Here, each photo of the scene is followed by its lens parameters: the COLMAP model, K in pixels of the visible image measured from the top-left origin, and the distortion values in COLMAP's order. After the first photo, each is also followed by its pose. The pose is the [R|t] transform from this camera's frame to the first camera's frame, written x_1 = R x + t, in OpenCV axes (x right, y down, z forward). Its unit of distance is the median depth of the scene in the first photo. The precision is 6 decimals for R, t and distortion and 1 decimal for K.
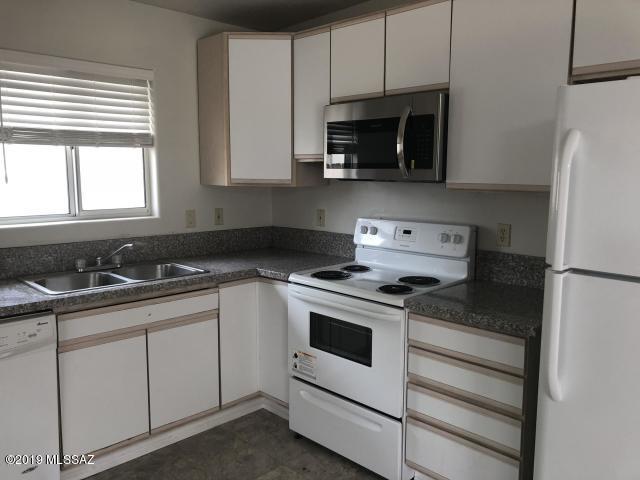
lens RADIAL K [[527.1, 0, 320.0], [0, 527.1, 240.0], [0, 0, 1]] dist [0.025732, 0.002174]
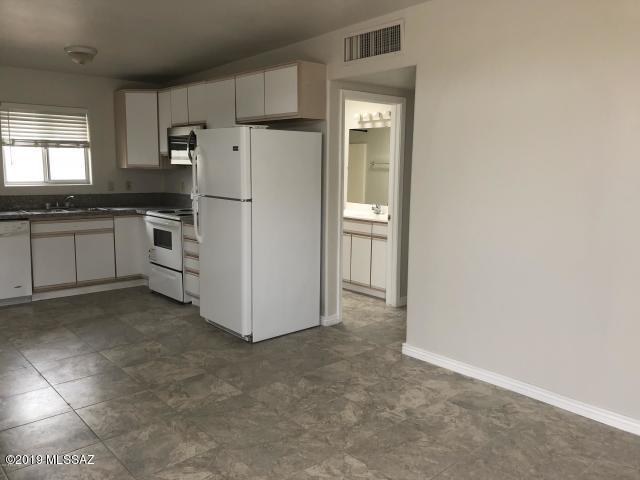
lens RADIAL K [[527.1, 0, 320.0], [0, 527.1, 240.0], [0, 0, 1]] dist [0.025732, 0.002174]
pose [[0.998559, 0.013140, -0.052036, 0.678152], [-0.012765, 0.999890, 0.007538, 0.144382], [0.052129, -0.006863, 0.998617, -0.954145]]
